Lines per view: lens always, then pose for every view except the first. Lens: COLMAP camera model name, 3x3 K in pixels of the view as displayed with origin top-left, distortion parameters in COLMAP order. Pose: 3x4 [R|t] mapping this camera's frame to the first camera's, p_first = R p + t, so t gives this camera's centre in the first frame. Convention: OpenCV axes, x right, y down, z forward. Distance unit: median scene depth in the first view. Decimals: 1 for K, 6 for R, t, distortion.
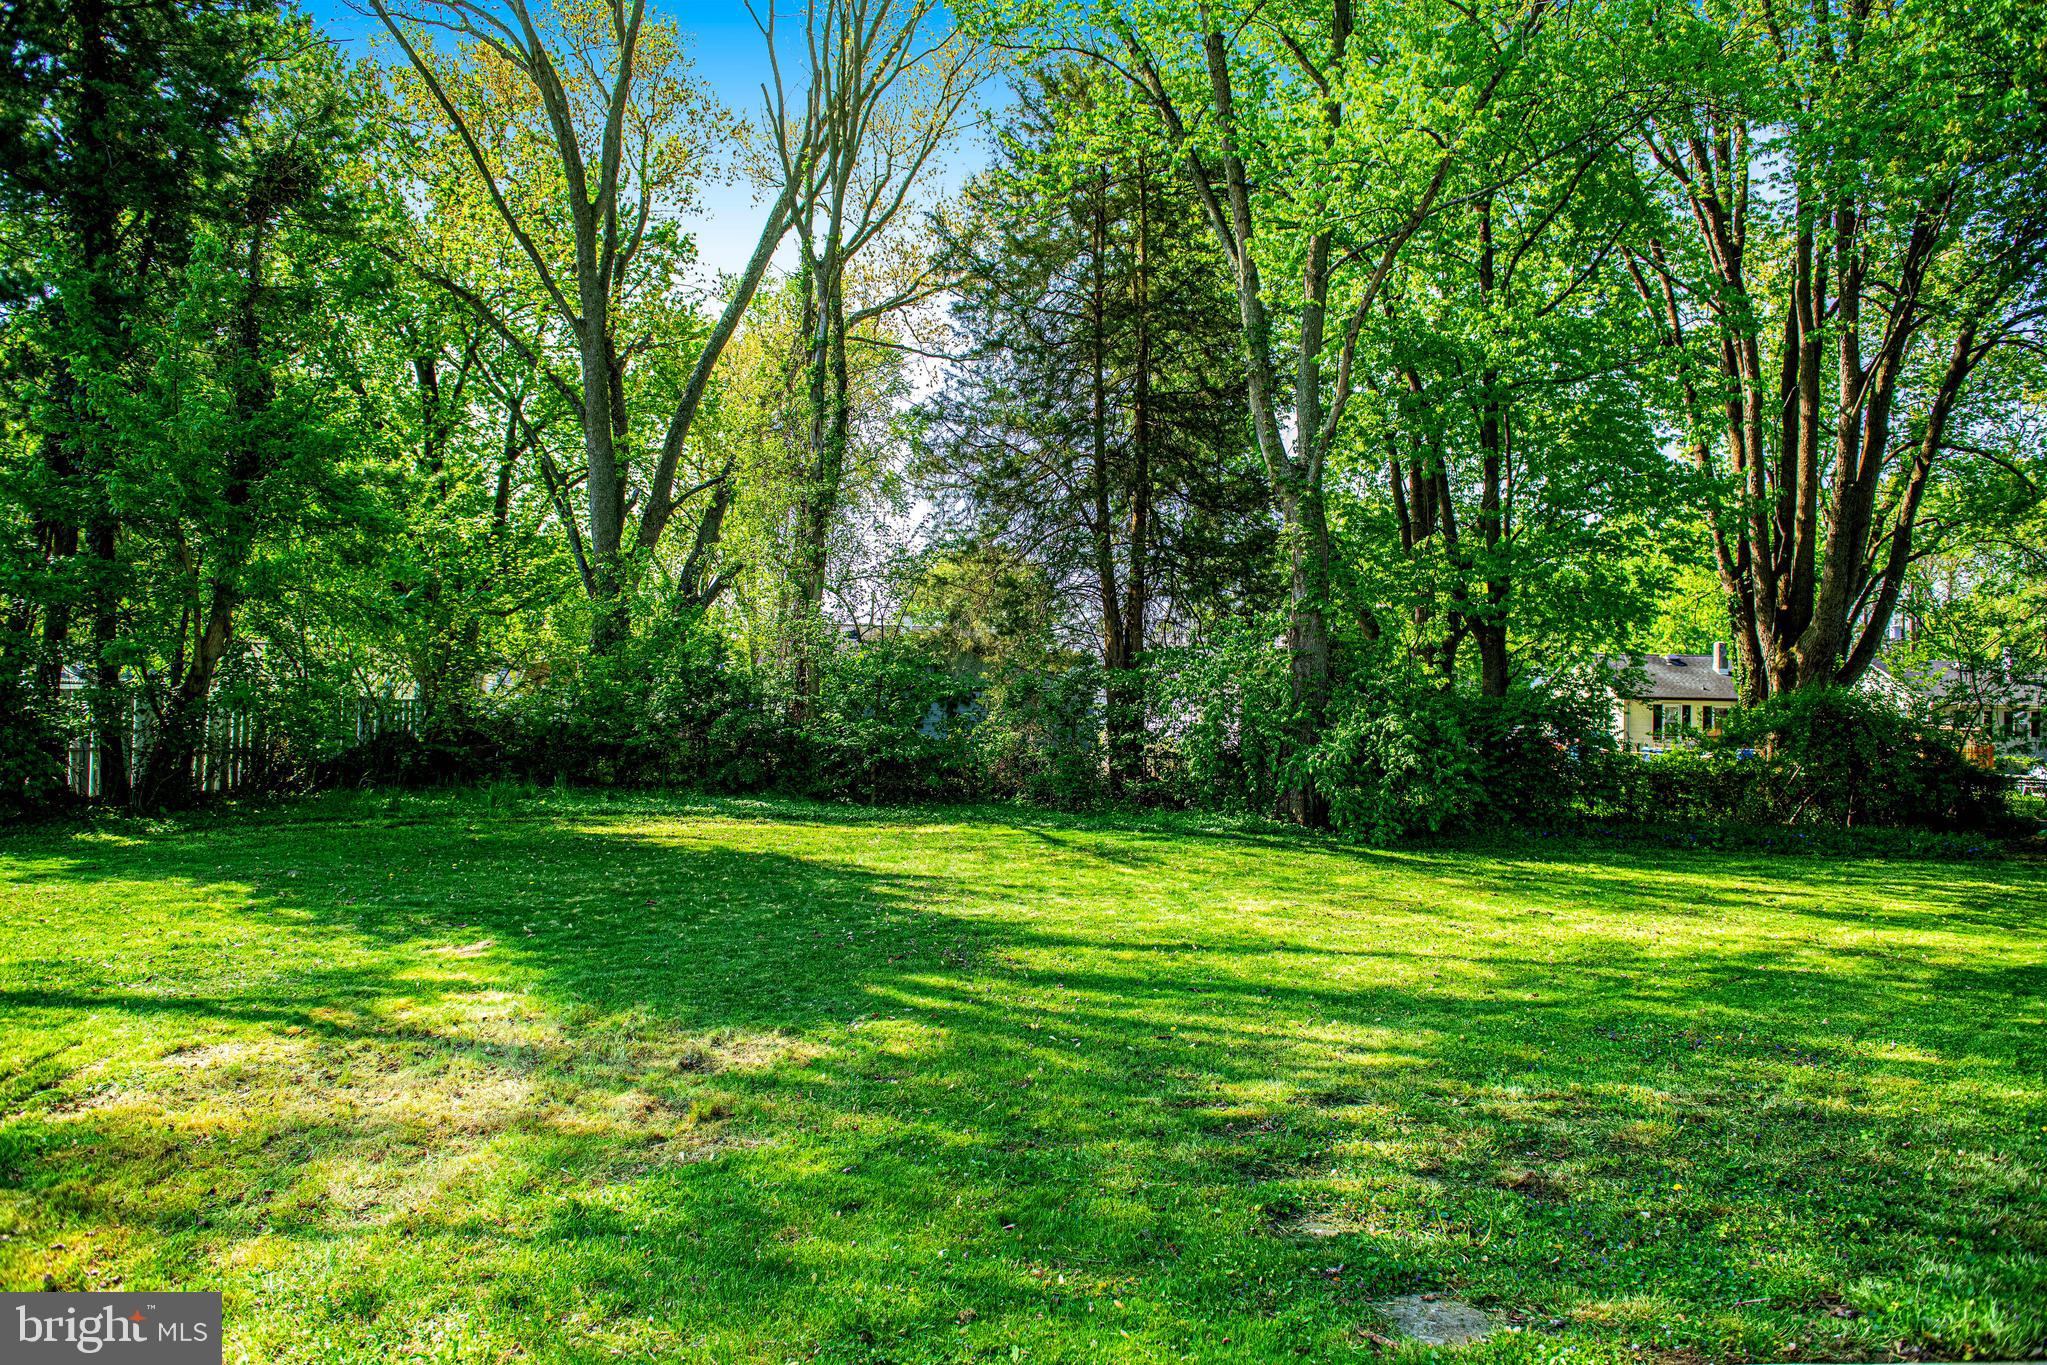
lens RADIAL K [[1421.5, 0, 1014.0], [0, 1421.5, 674.0], [0, 0, 1]] dist [-0.052184, 0.001753]
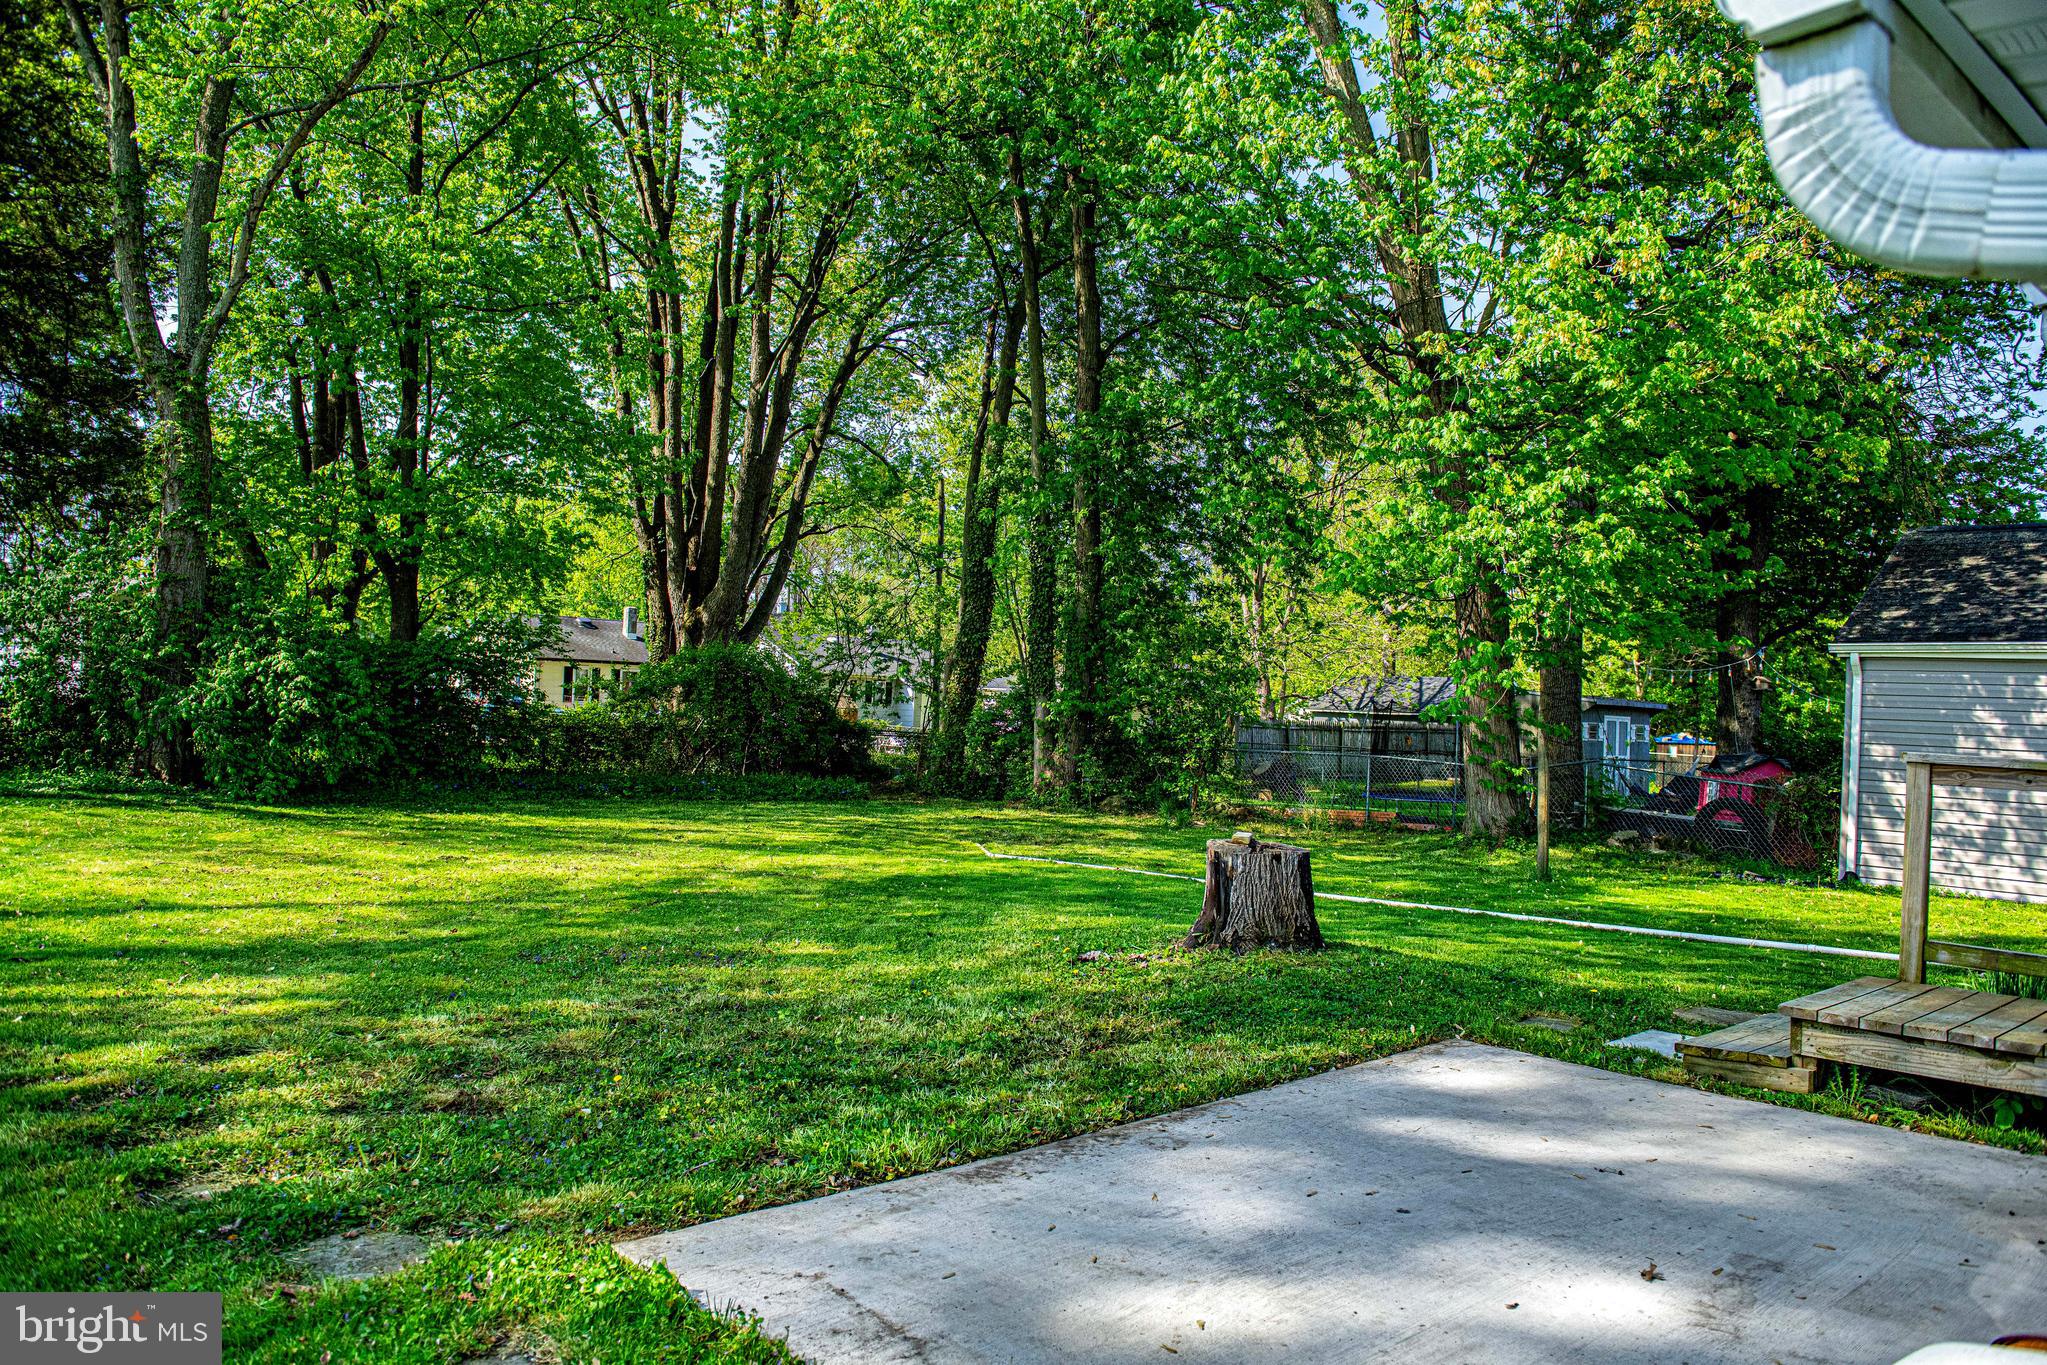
lens RADIAL K [[1483.4, 0, 1033.5], [0, 1483.4, 675.8], [0, 0, 1]] dist [-0.031230, -0.011422]
pose [[0.741056, 0.020779, 0.671122, -0.000051], [-0.037590, 0.999237, 0.010569, 0.012287], [-0.670391, -0.033060, 0.741272, 0.011295]]
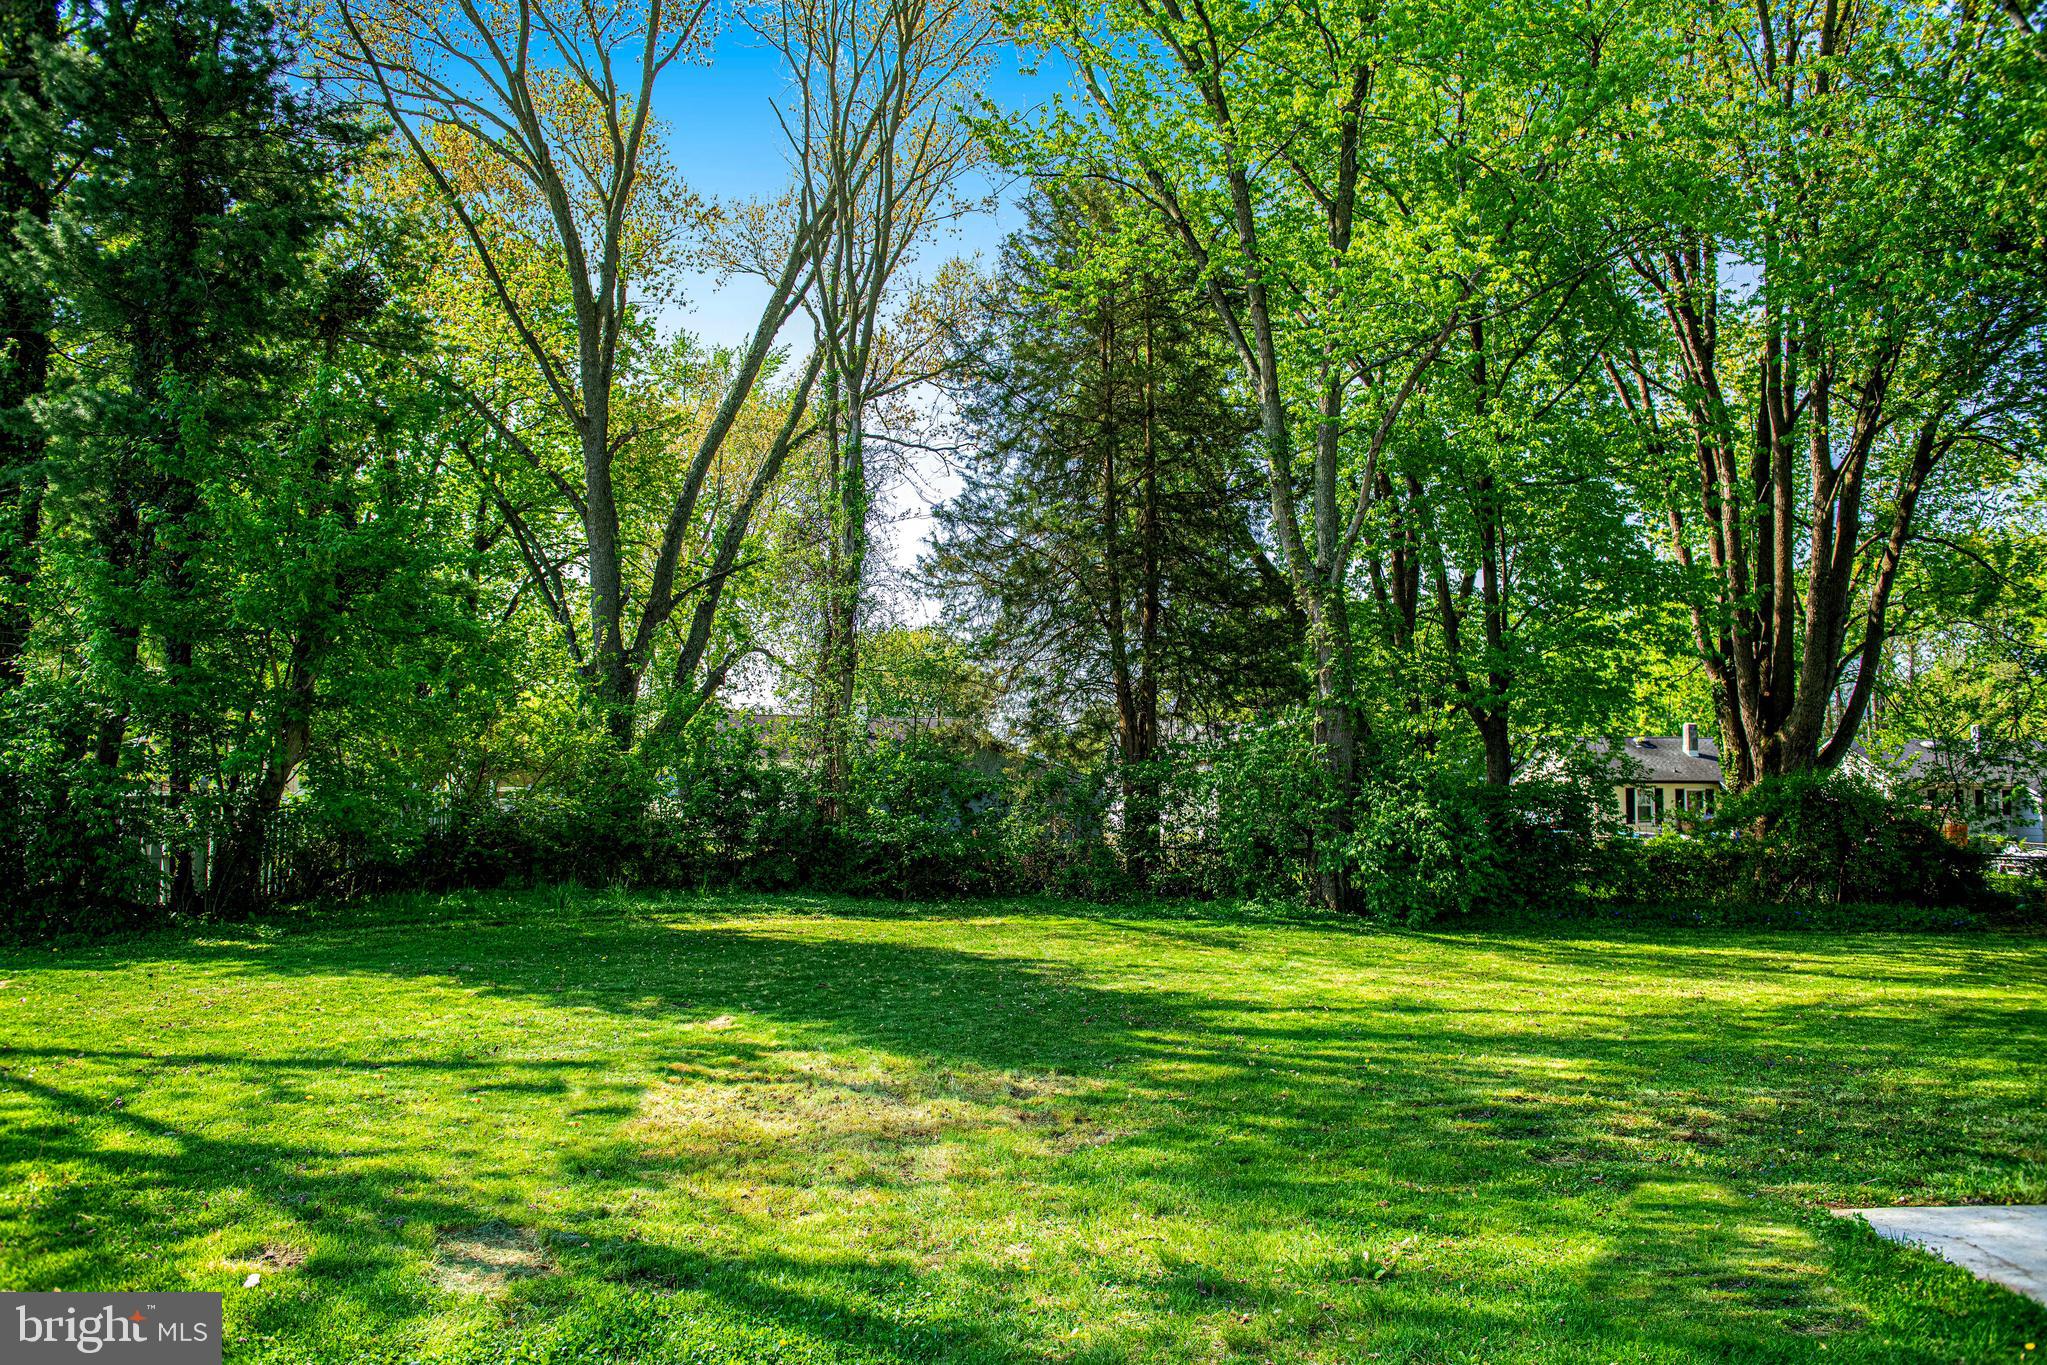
lens RADIAL K [[1527.1, 0, 1019.6], [0, 1527.1, 675.6], [0, 0, 1]] dist [-0.035503, -0.003841]
pose [[0.998240, -0.009063, 0.058606, -0.075006], [0.012380, 0.998326, -0.056490, -0.004939], [-0.057996, 0.057116, 0.996682, -0.096250]]
